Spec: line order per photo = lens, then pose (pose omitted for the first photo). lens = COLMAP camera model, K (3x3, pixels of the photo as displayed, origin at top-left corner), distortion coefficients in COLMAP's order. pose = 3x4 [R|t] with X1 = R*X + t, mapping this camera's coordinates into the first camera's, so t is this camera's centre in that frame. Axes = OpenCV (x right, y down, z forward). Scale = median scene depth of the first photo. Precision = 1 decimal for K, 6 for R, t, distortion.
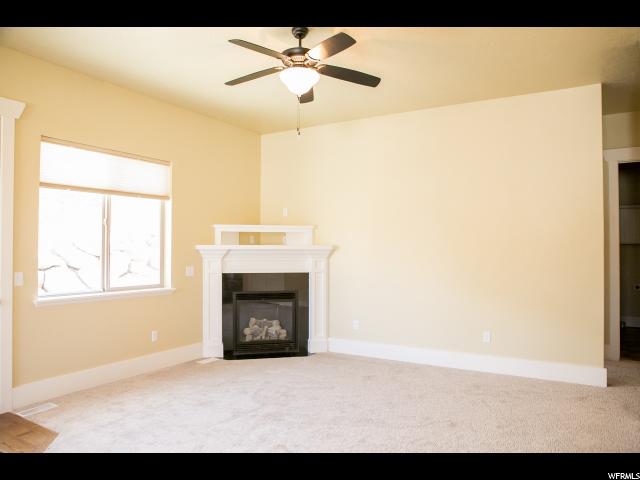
lens RADIAL K [[453.0, 0, 320.0], [0, 453.0, 240.0], [0, 0, 1]] dist [-0.105991, 0.072421]
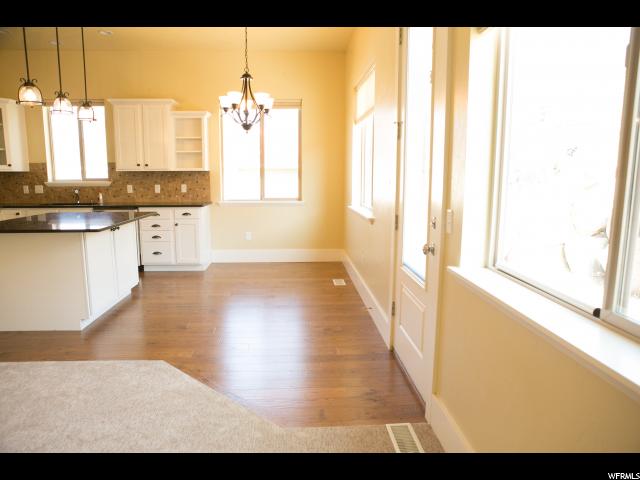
lens RADIAL K [[445.5, 0, 320.0], [0, 445.5, 240.0], [0, 0, 1]] dist [-0.104432, 0.081567]
pose [[-0.828210, 0.063203, -0.556843, -0.155418], [-0.015487, 0.990660, 0.135476, 0.026933], [0.560204, 0.120827, -0.819495, 0.919133]]
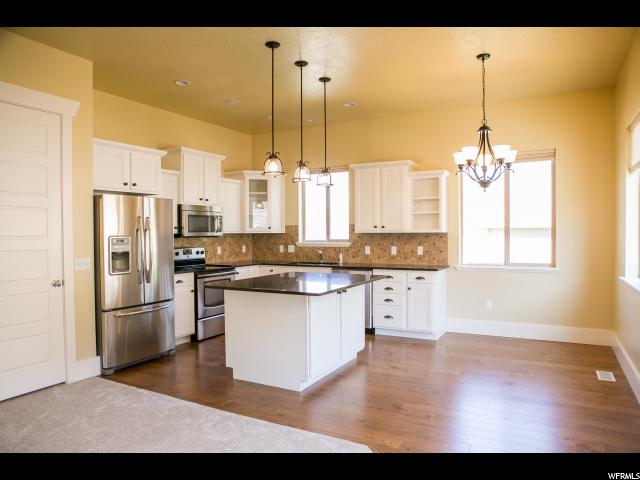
lens RADIAL K [[445.5, 0, 320.0], [0, 445.5, 240.0], [0, 0, 1]] dist [-0.104432, 0.081567]
pose [[-0.999166, -0.011626, -0.039150, -0.215142], [-0.012078, 0.999863, 0.011332, 0.018996], [0.039013, 0.011795, -0.999169, 0.859278]]
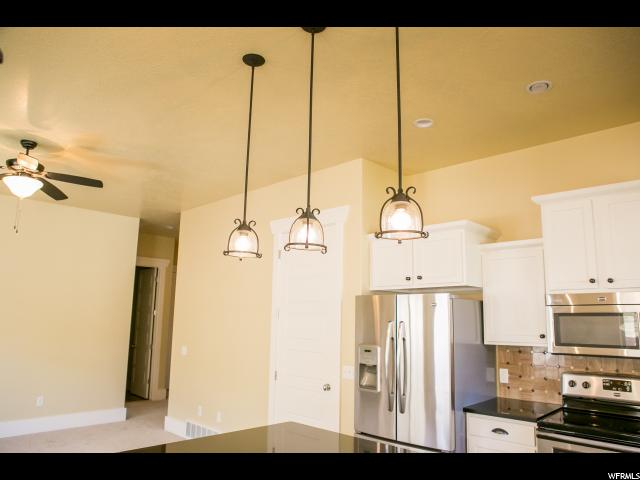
lens RADIAL K [[445.5, 0, 320.0], [0, 445.5, 240.0], [0, 0, 1]] dist [-0.104432, 0.081567]
pose [[0.225255, 0.155172, 0.961864, -0.553375], [-0.015397, 0.987680, -0.155731, -0.024186], [-0.974178, 0.020269, 0.224869, 0.009240]]
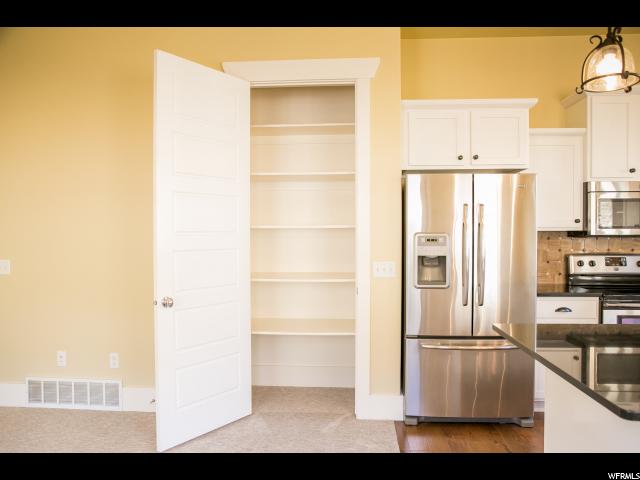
lens RADIAL K [[487.7, 0, 320.0], [0, 487.7, 240.0], [0, 0, 1]] dist [-0.109355, 0.112980]
pose [[-0.445984, -0.030649, 0.894516, -0.360458], [-0.011580, 0.999527, 0.028473, 0.018122], [-0.894966, 0.002340, -0.446128, 0.468528]]
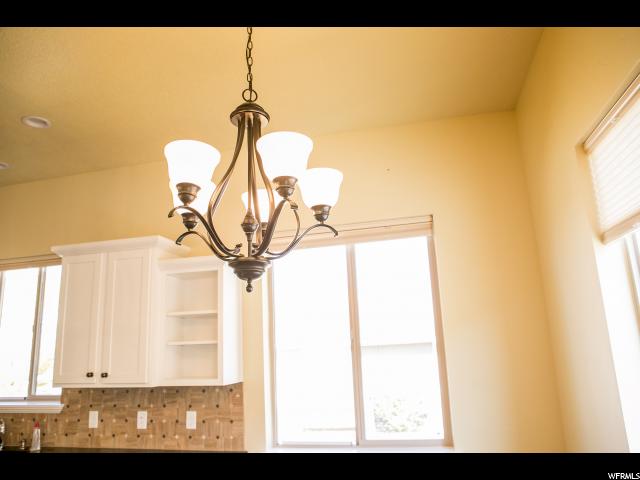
lens RADIAL K [[453.0, 0, 320.0], [0, 453.0, 240.0], [0, 0, 1]] dist [-0.105991, 0.072421]
pose [[-0.952998, -0.043896, -0.299778, -0.480703], [0.028685, 0.971932, -0.233507, -0.026934], [0.301614, -0.231131, -0.924990, 0.374115]]
